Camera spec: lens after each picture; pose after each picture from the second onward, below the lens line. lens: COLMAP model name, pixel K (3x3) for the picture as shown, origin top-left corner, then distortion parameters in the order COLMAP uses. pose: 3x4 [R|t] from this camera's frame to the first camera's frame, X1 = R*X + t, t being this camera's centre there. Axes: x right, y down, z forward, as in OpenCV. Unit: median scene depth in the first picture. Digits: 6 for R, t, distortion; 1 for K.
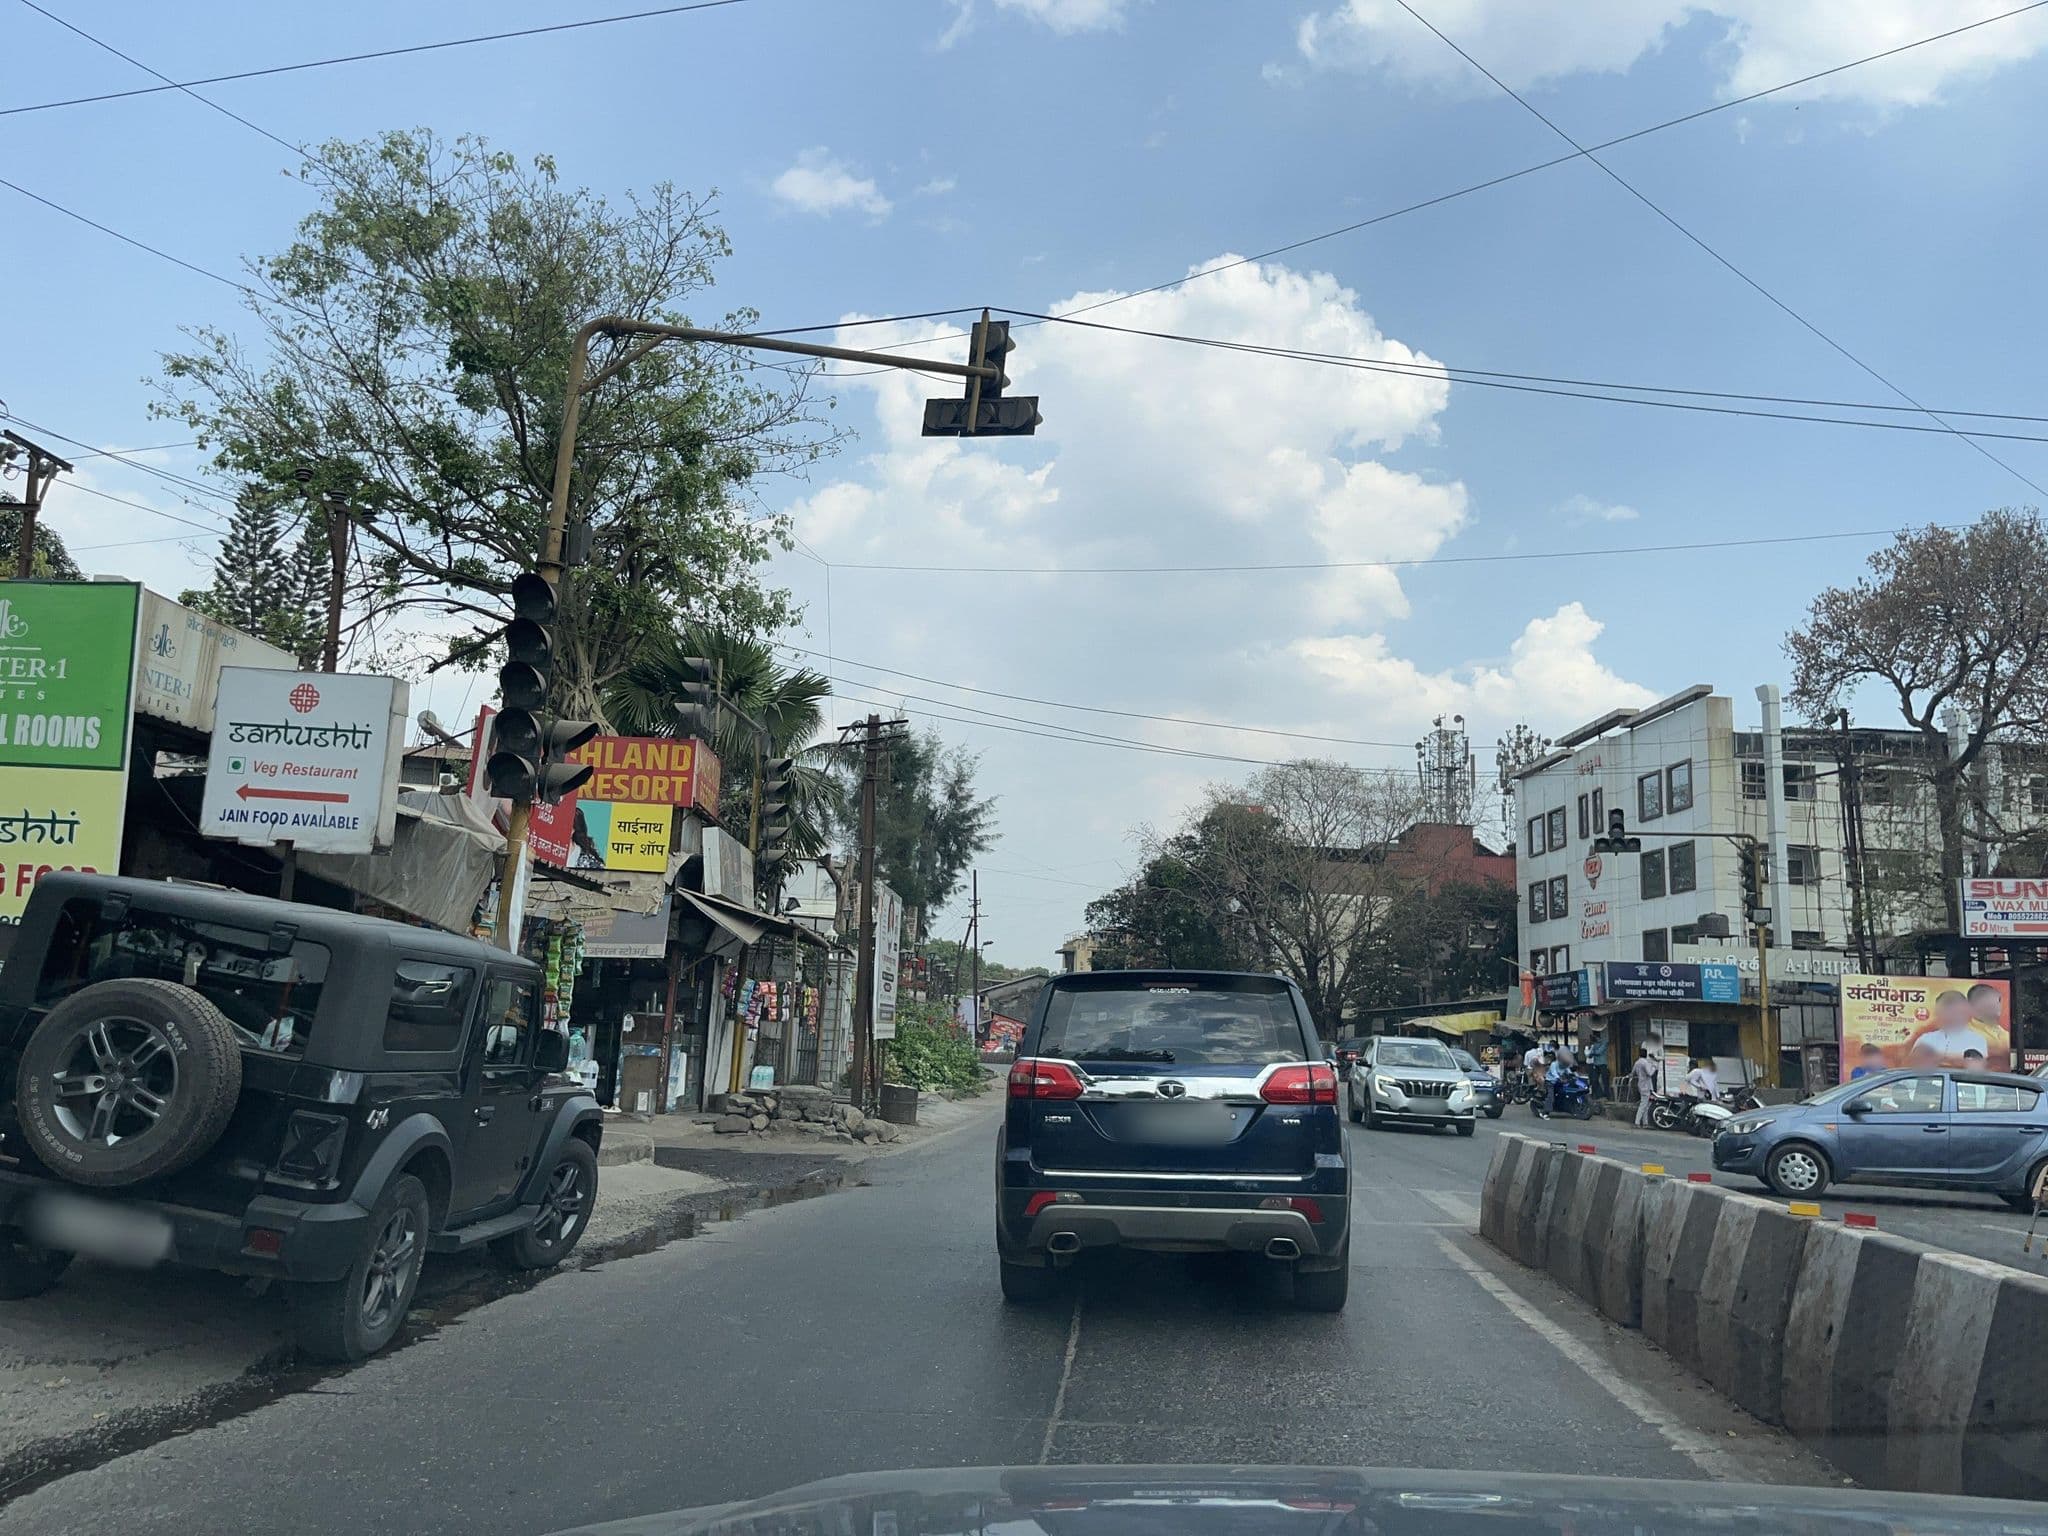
lens RADIAL K [[1504.5, 0, 1024.0], [0, 1504.5, 768.0], [0, 0, 1]] dist [-0.009618, -0.007099]
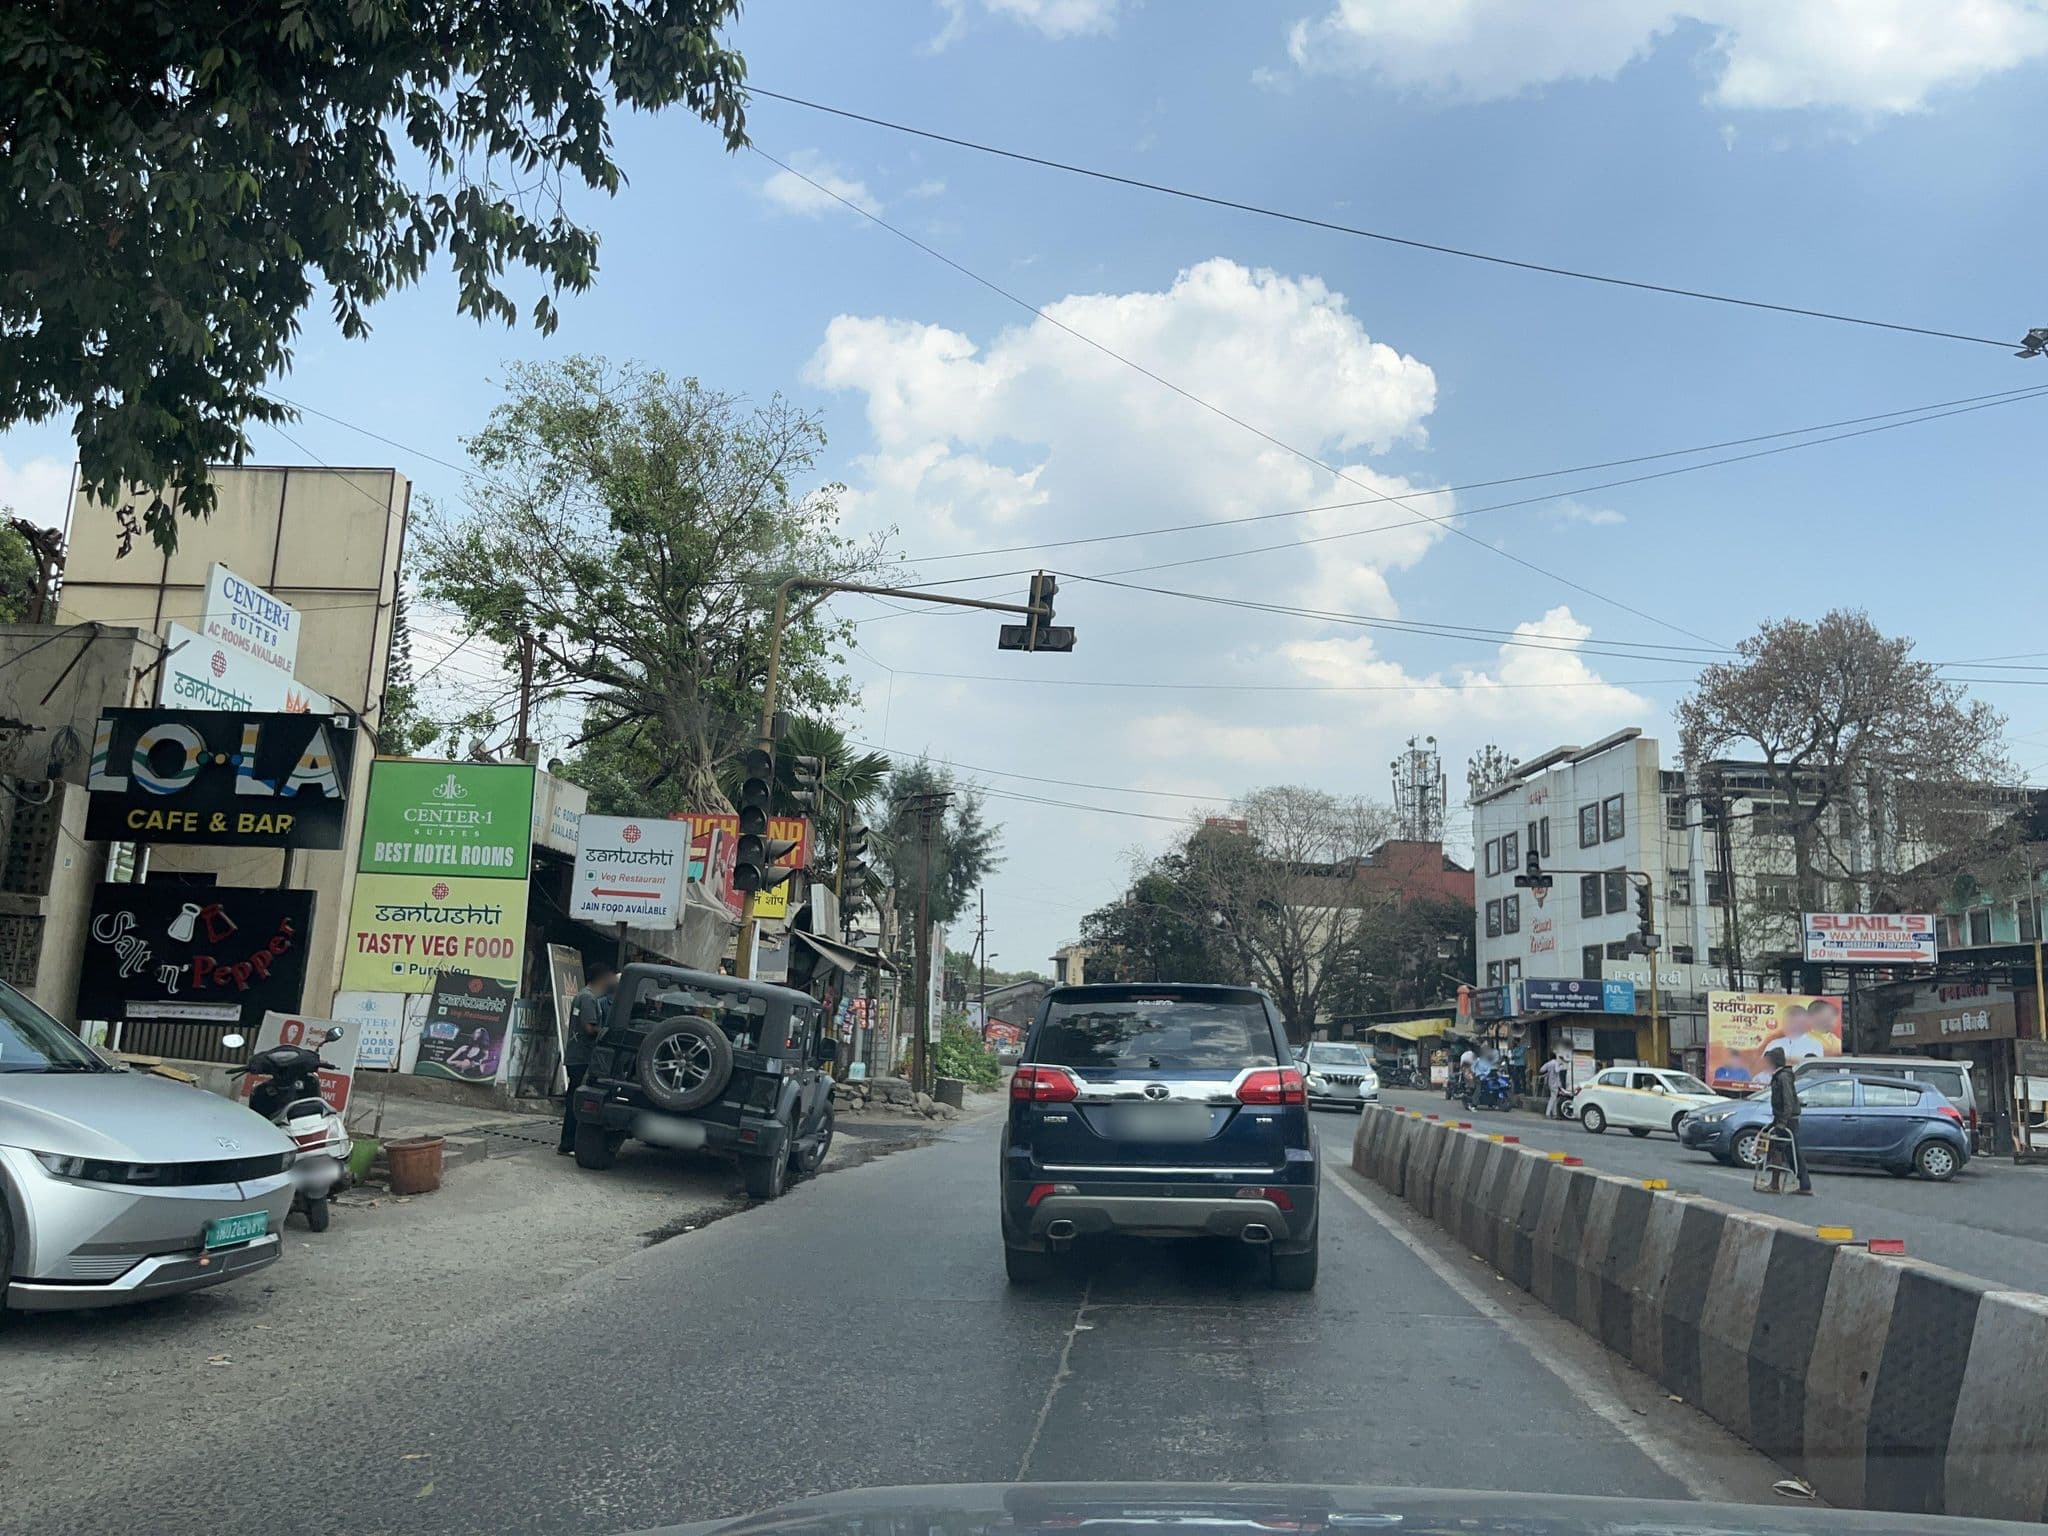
lens RADIAL K [[1523.7, 0, 1022.8], [0, 1523.7, 731.7], [0, 0, 1]] dist [-0.009893, -0.003906]
pose [[0.999961, 0.004094, 0.007842, -0.013974], [-0.003915, 0.999734, -0.022734, -0.025887], [-0.007933, 0.022702, 0.999711, -0.141757]]
